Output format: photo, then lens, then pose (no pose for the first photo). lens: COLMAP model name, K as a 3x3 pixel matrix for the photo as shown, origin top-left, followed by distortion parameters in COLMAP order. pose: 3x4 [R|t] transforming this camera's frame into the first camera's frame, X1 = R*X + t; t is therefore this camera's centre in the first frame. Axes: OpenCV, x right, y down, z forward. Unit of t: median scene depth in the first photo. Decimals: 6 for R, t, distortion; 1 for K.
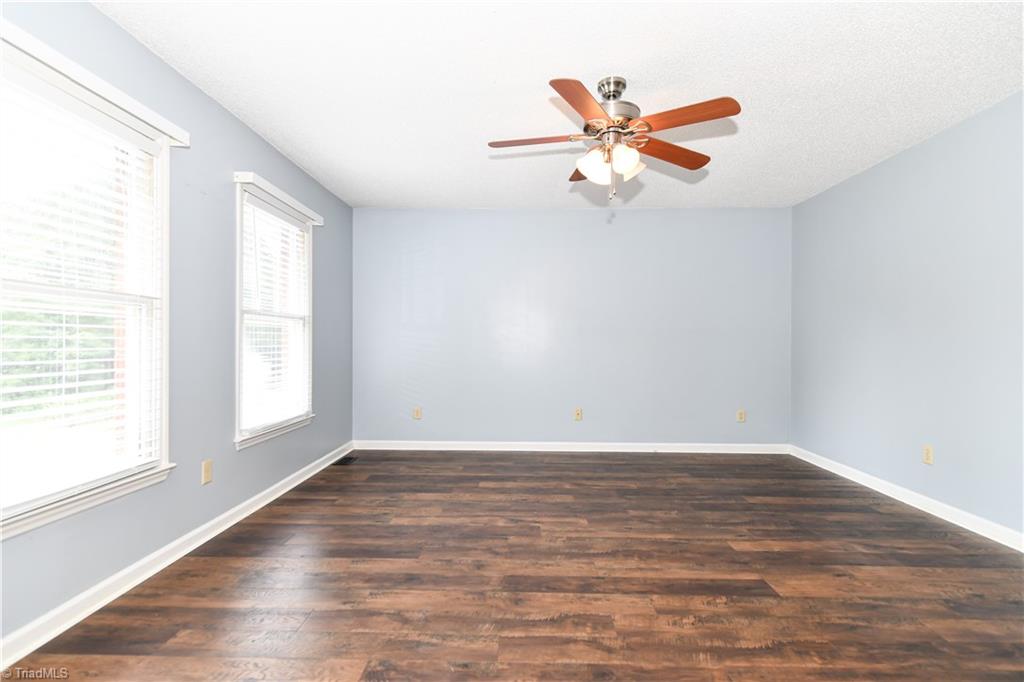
lens RADIAL K [[499.3, 0, 512.5], [0, 499.3, 347.3], [0, 0, 1]] dist [-0.001929, -0.003159]
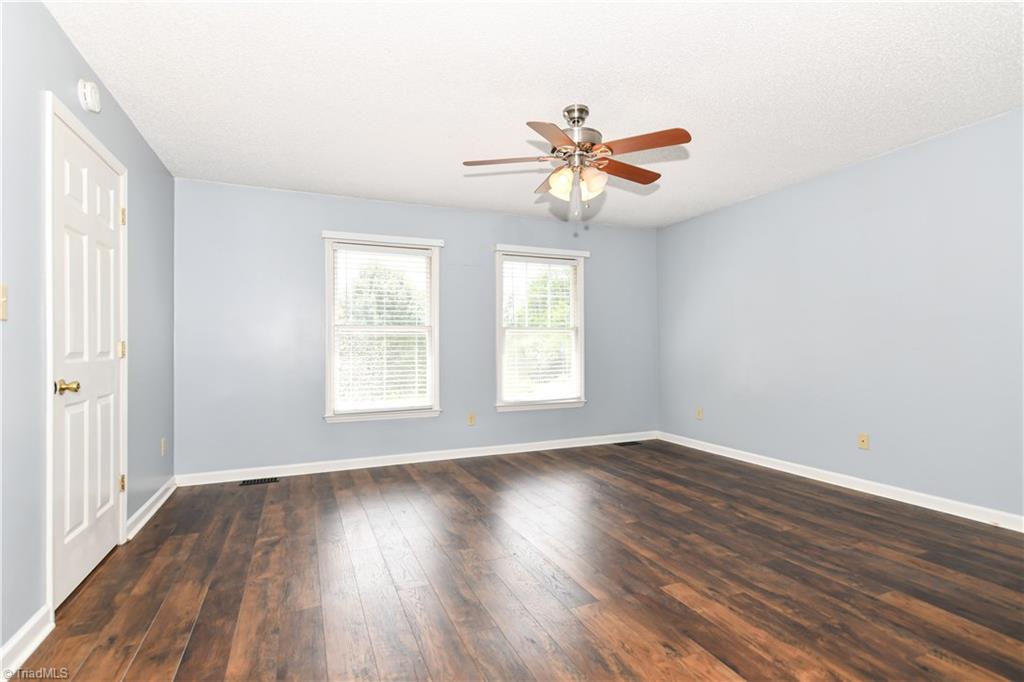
lens RADIAL K [[499.3, 0, 517.5], [0, 499.3, 339.7], [0, 0, 1]] dist [-0.001929, -0.003159]
pose [[0.425520, -0.011951, -0.904870, 0.994166], [-0.000859, 0.999907, -0.013610, -0.018078], [0.904949, 0.006569, 0.425470, 0.338478]]
